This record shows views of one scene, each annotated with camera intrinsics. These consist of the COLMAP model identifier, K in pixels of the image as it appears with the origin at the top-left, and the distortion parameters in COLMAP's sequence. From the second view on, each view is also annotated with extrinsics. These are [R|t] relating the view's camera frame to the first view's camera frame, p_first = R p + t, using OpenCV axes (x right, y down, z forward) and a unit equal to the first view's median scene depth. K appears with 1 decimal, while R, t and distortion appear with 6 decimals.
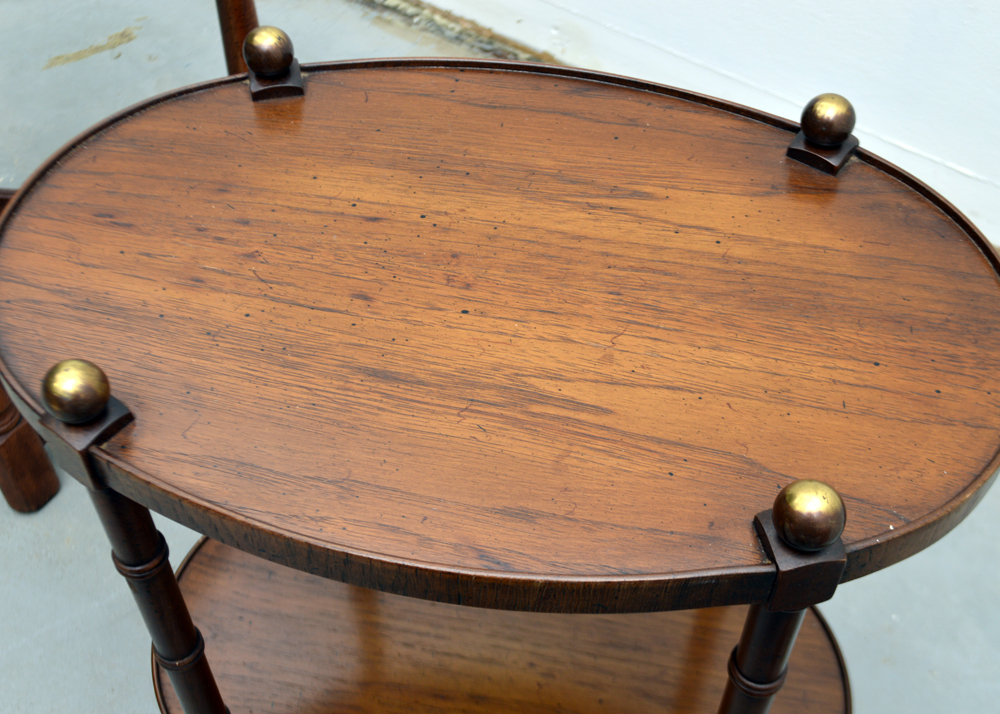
lens RADIAL K [[1218.9, 0, 503.8], [0, 1218.9, 362.3], [0, 0, 1]] dist [-0.022341, 0.000000]
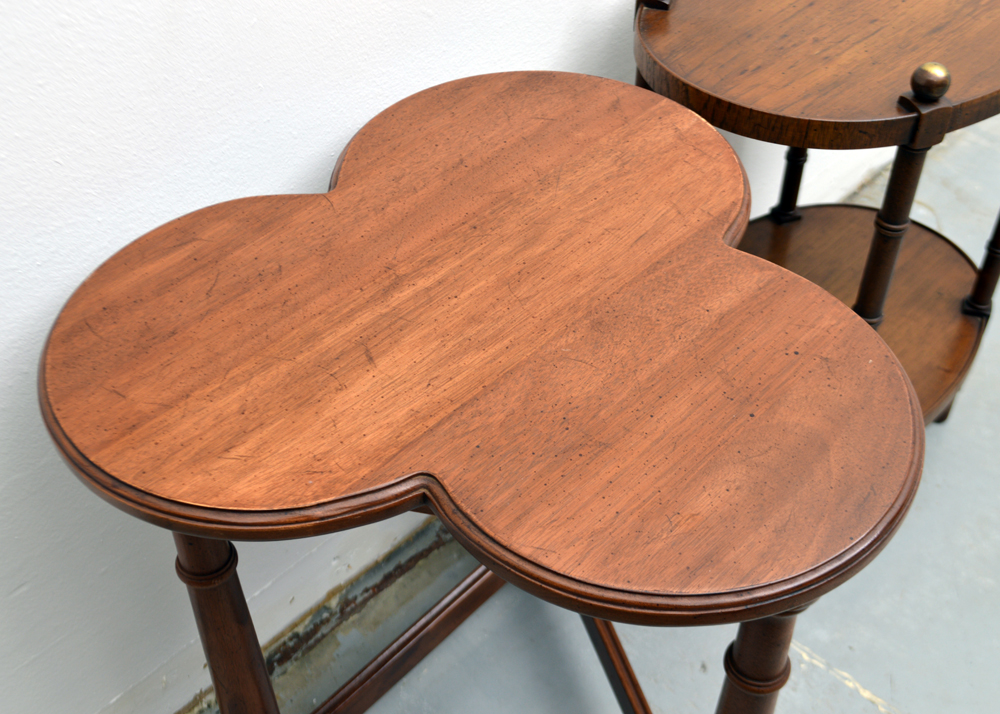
lens RADIAL K [[1218.9, 0, 499.8], [0, 1218.9, 354.7], [0, 0, 1]] dist [-0.022341, 0.000000]
pose [[0.519074, -0.573045, 0.634178, -1.726482], [0.638064, 0.753475, 0.158587, -0.302936], [-0.568715, 0.322327, 0.756748, 0.141141]]
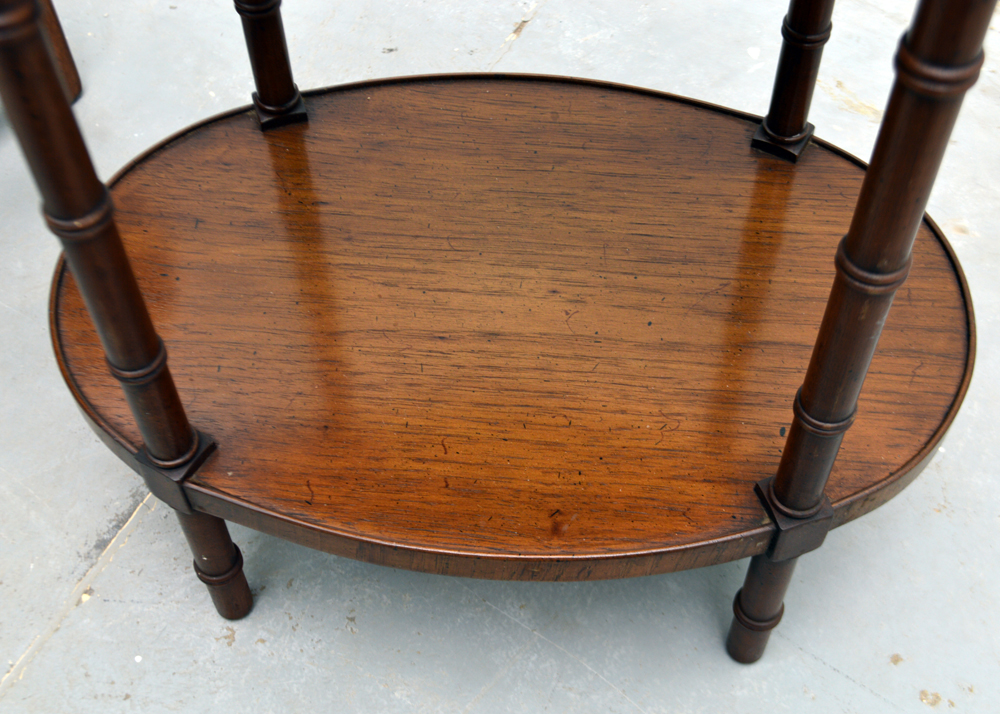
lens RADIAL K [[1314.2, 0, 499.9], [0, 1314.2, 350.7], [0, 0, 1]] dist [0.012786, 0.000000]
pose [[0.994495, -0.091591, 0.050900, -0.082705], [0.087194, 0.992747, 0.082765, 0.314016], [-0.058112, -0.077871, 0.995268, 0.259052]]
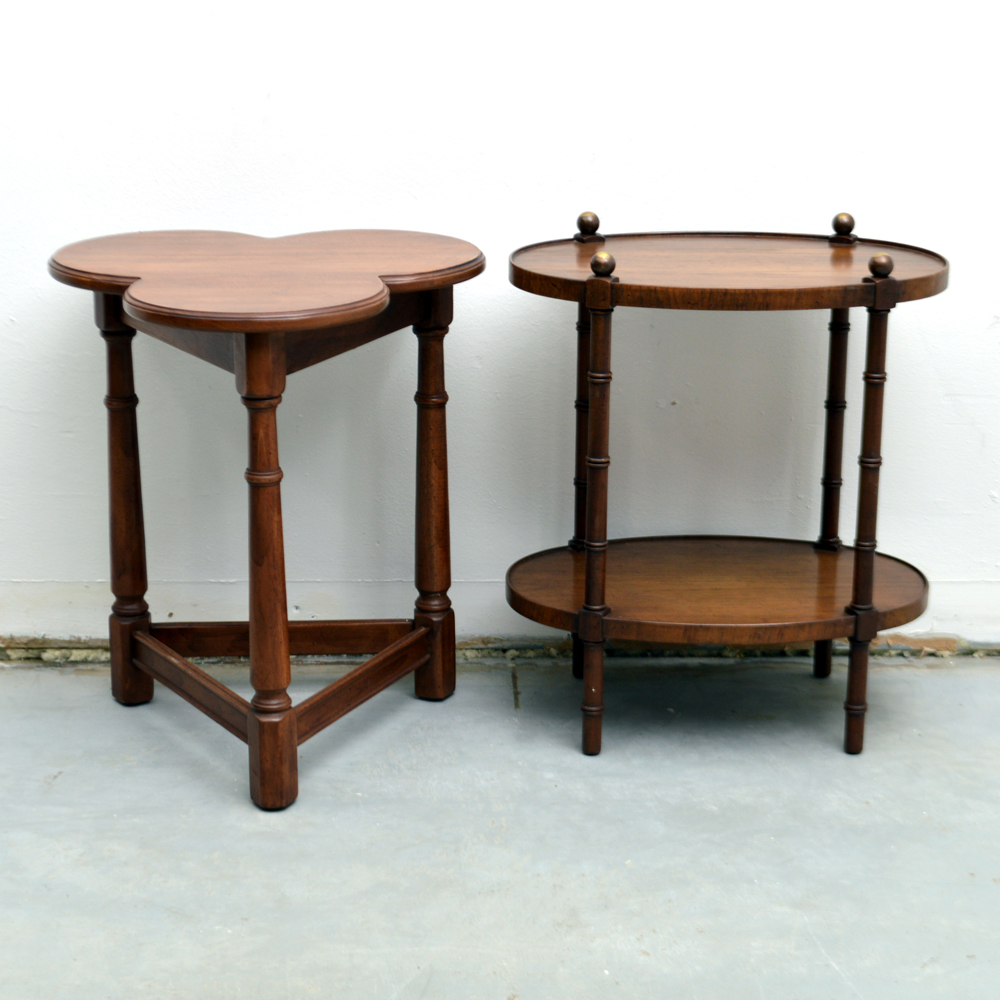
lens RADIAL K [[2474.2, 0, 498.6], [0, 2474.2, 501.0], [0, 0, 1]] dist [-0.059071, 0.000000]
pose [[0.972759, -0.057116, 0.224674, -1.541453], [0.166856, 0.845322, -0.507533, 2.669506], [-0.160933, 0.531196, 0.831824, -2.662600]]
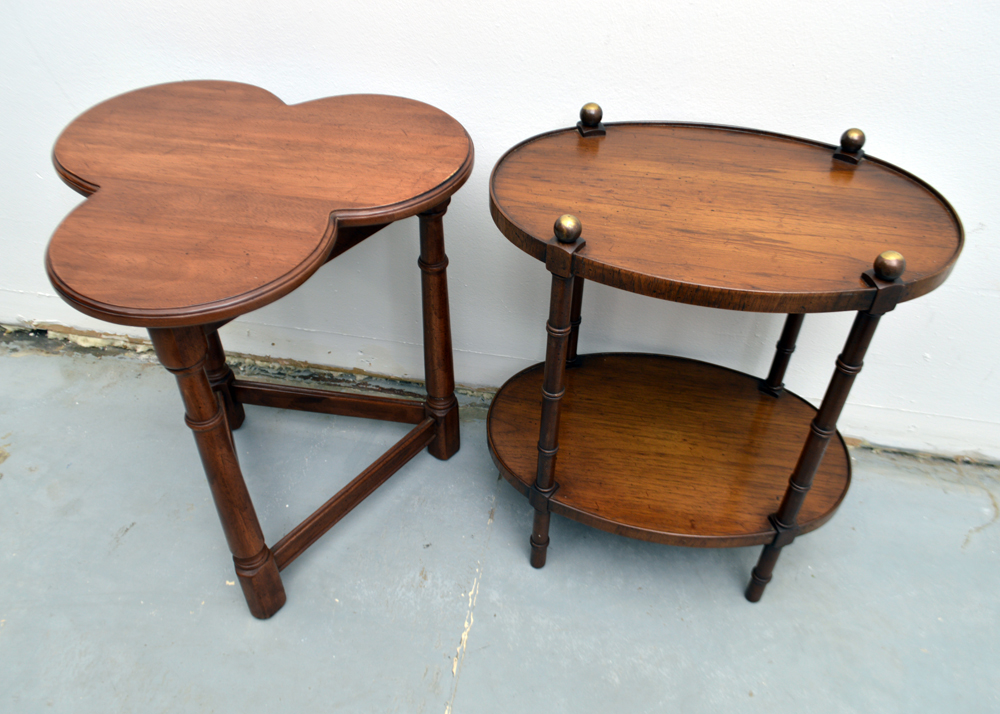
lens RADIAL K [[839.7, 0, 496.8], [0, 839.7, 359.0], [0, 0, 1]] dist [-0.025724, 0.011313]
pose [[0.999400, -0.005341, 0.034228, -0.472293], [0.009102, 0.993812, -0.110705, 0.389411], [-0.033425, 0.110950, 0.993264, -0.489910]]
